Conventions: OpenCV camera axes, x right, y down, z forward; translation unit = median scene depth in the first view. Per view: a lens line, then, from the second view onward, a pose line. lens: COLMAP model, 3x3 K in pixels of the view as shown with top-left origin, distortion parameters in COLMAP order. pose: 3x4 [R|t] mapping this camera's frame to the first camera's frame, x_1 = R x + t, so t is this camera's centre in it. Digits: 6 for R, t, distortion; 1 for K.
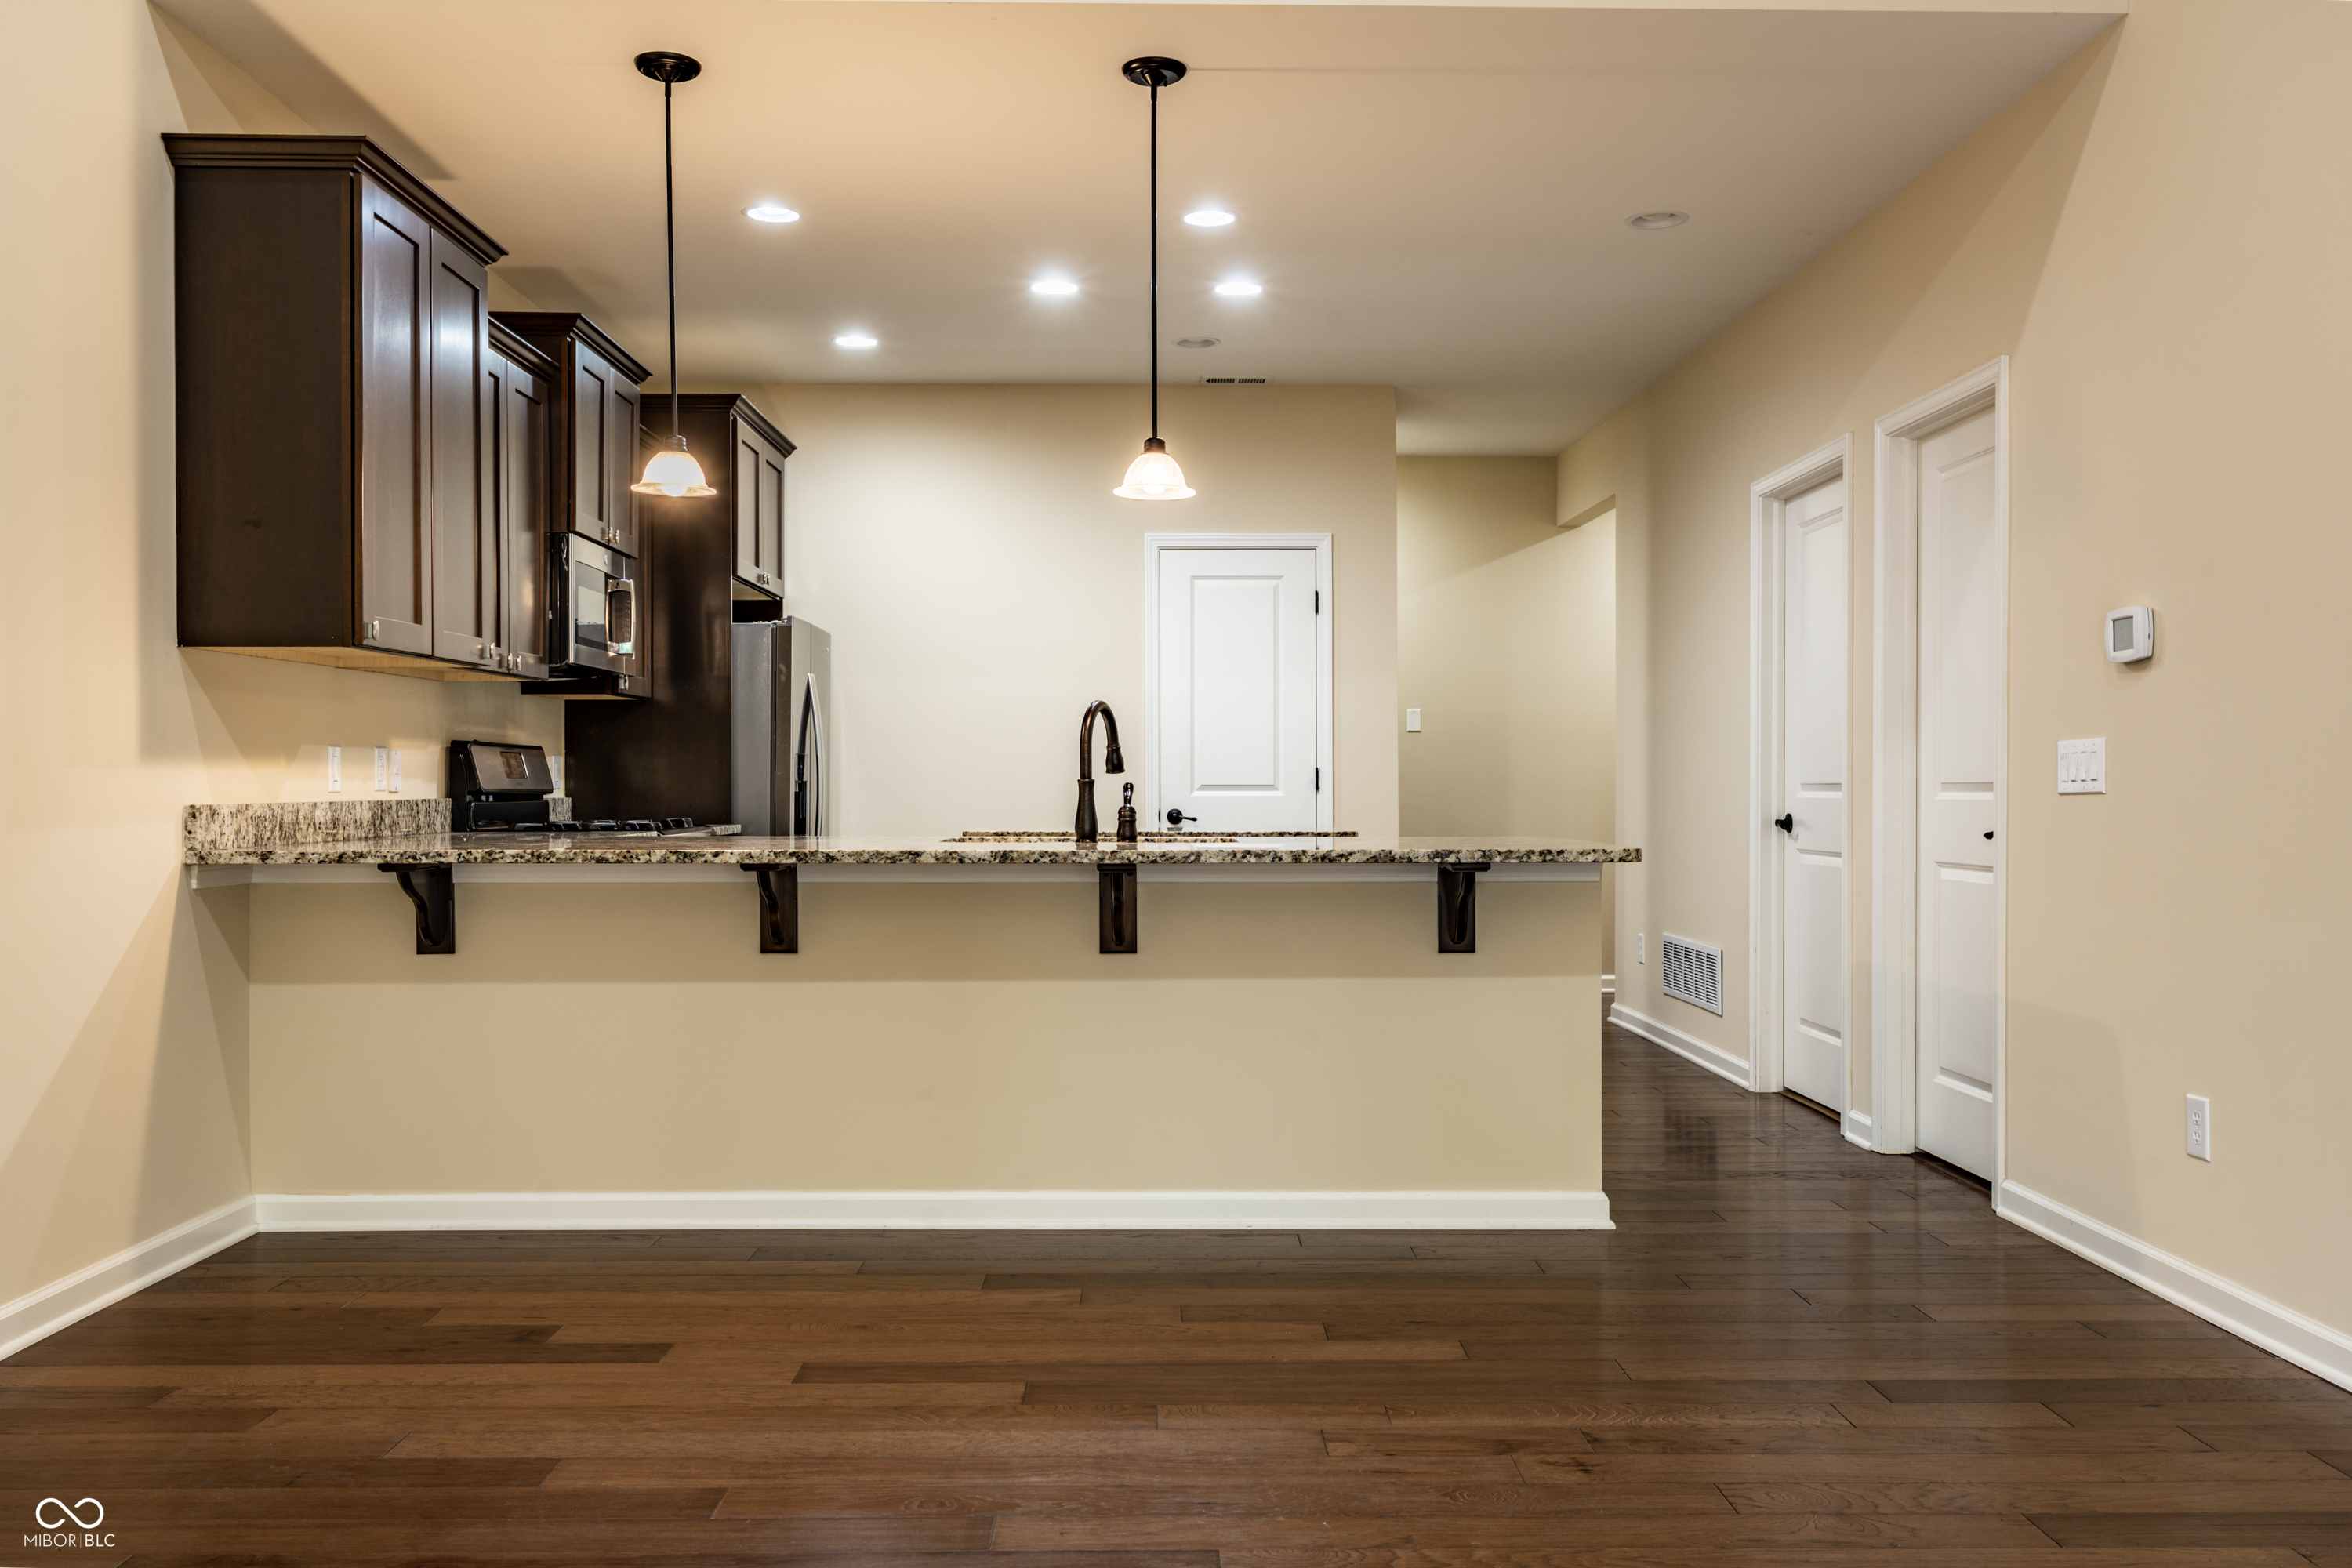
lens RADIAL K [[1945.9, 0, 1181.0], [0, 1945.9, 784.6], [0, 0, 1]] dist [0.004512, 0.001471]
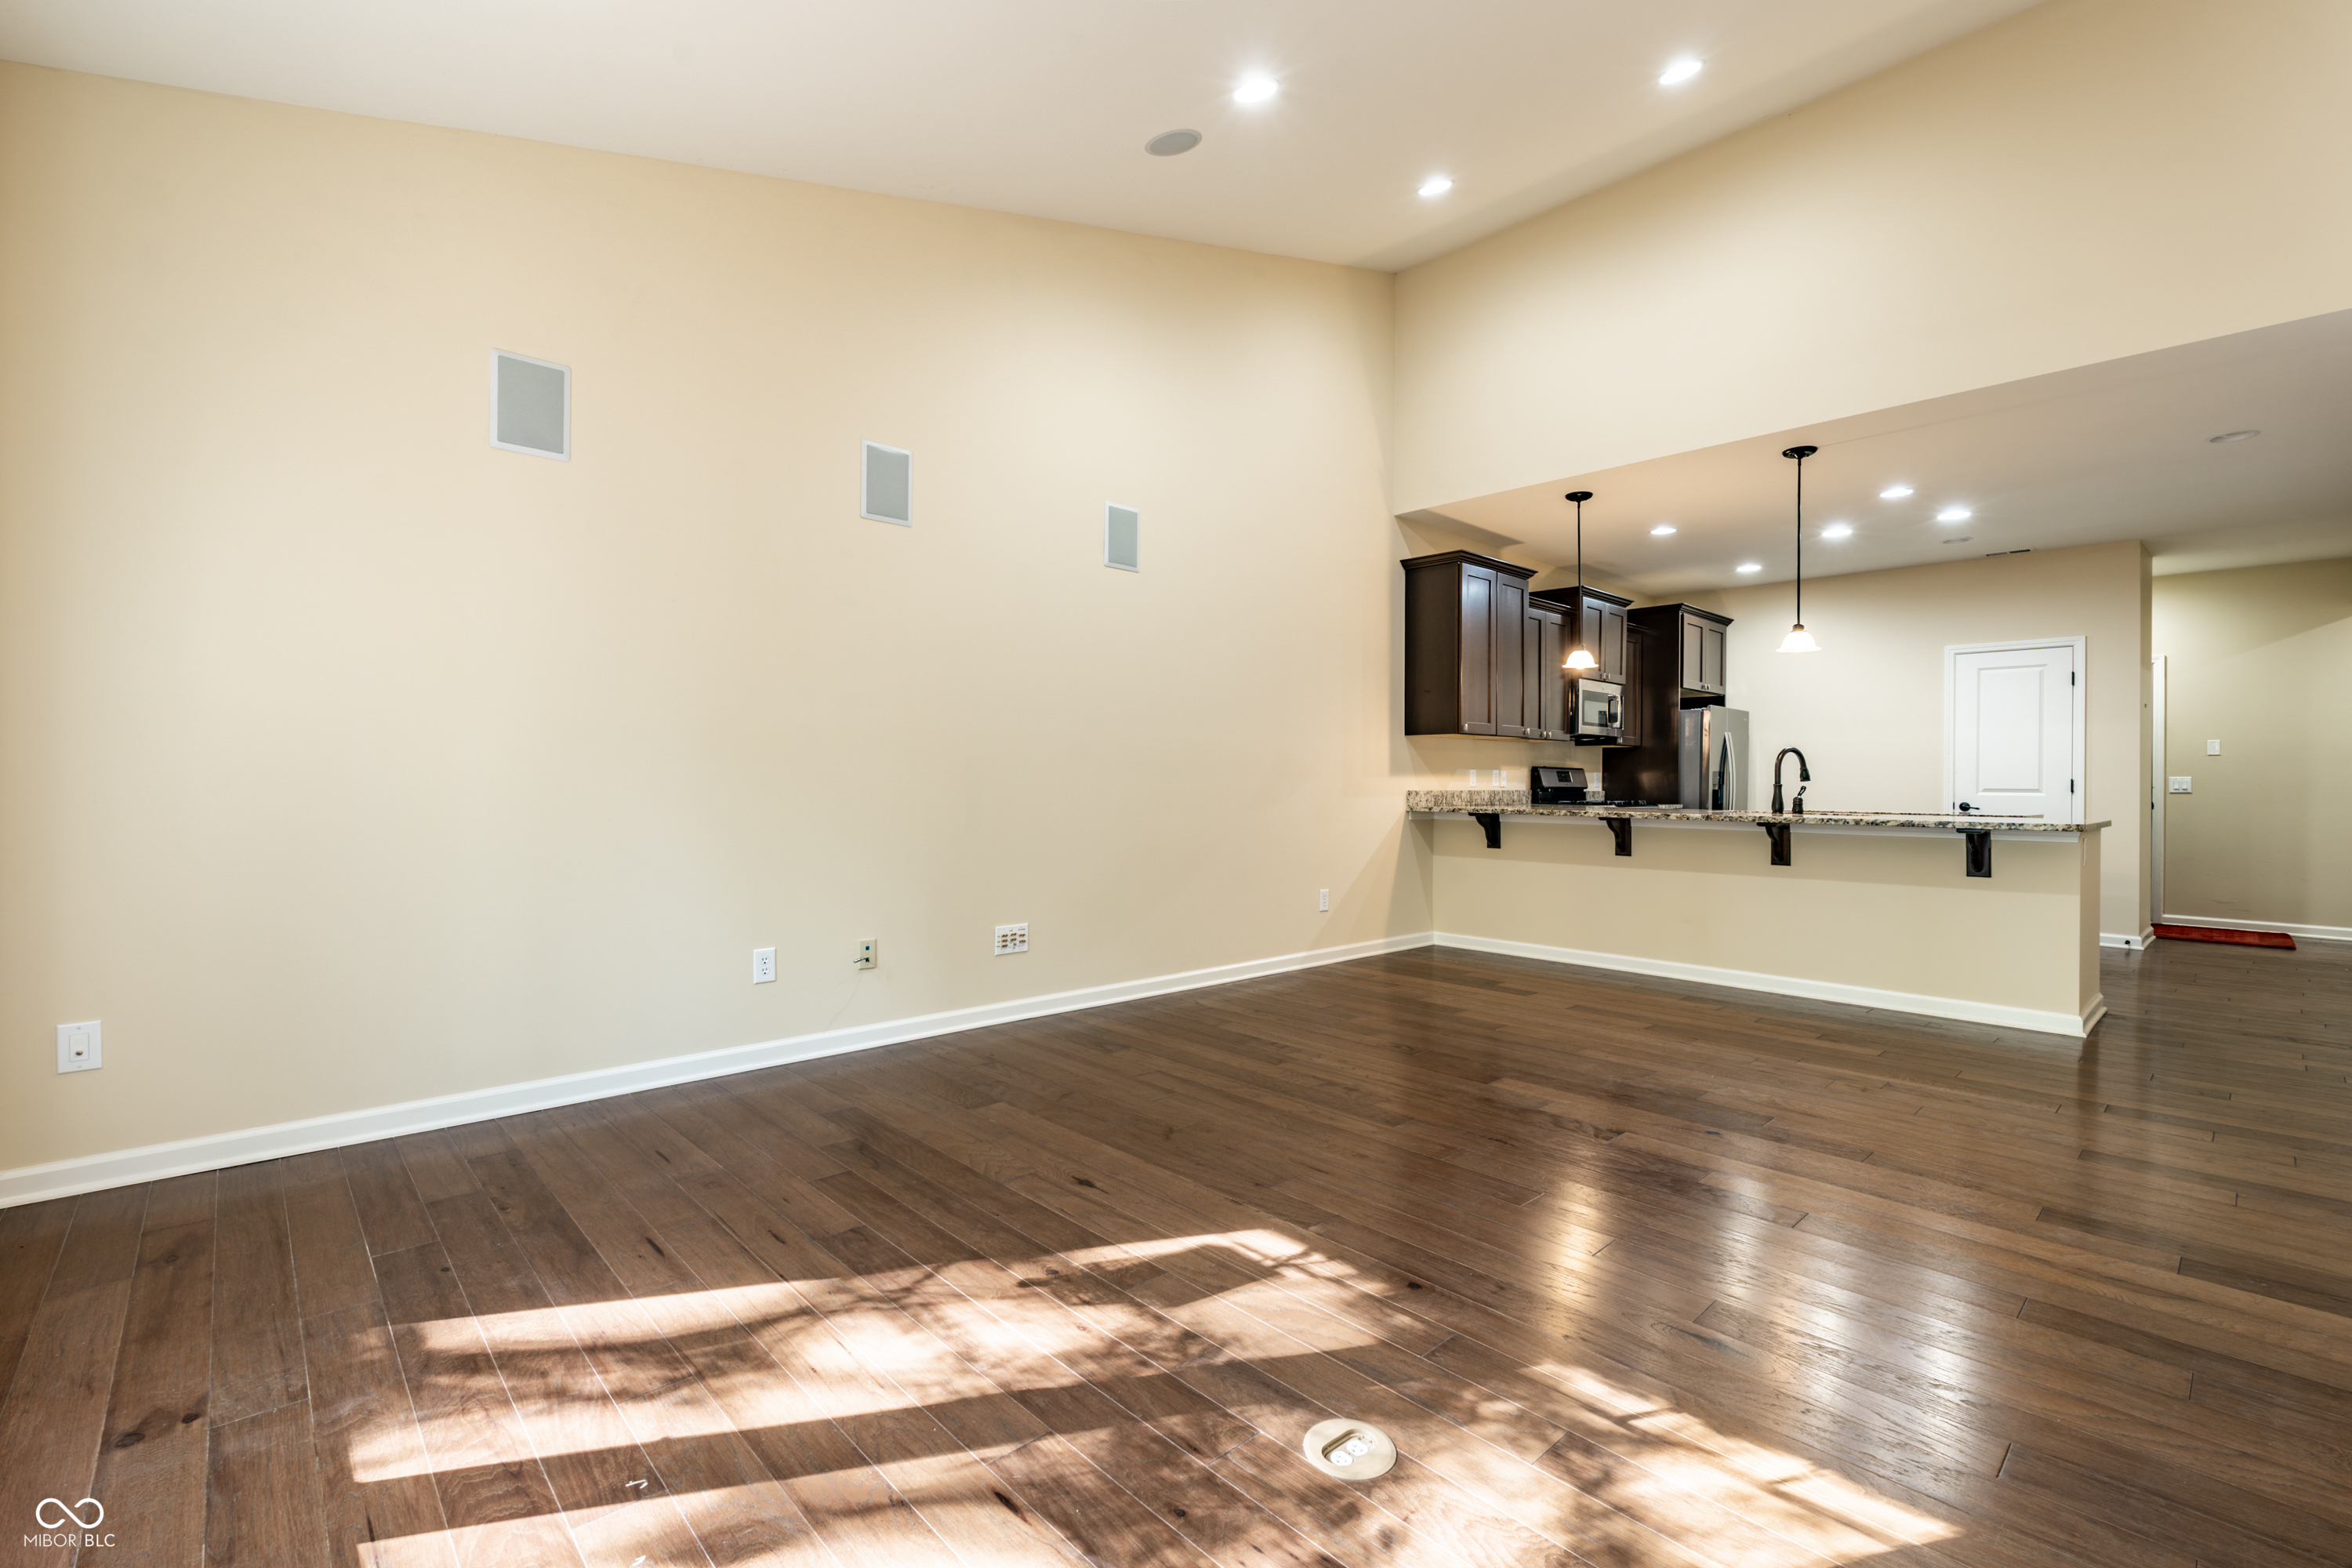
lens RADIAL K [[1037.4, 0, 1173.8], [0, 1037.4, 782.6], [0, 0, 1]] dist [-0.005493, 0.000961]
pose [[0.669638, 0.006501, -0.742659, 0.352306], [-0.008750, 0.999961, 0.000864, 0.000401], [0.742636, 0.005920, 0.669669, -0.251989]]
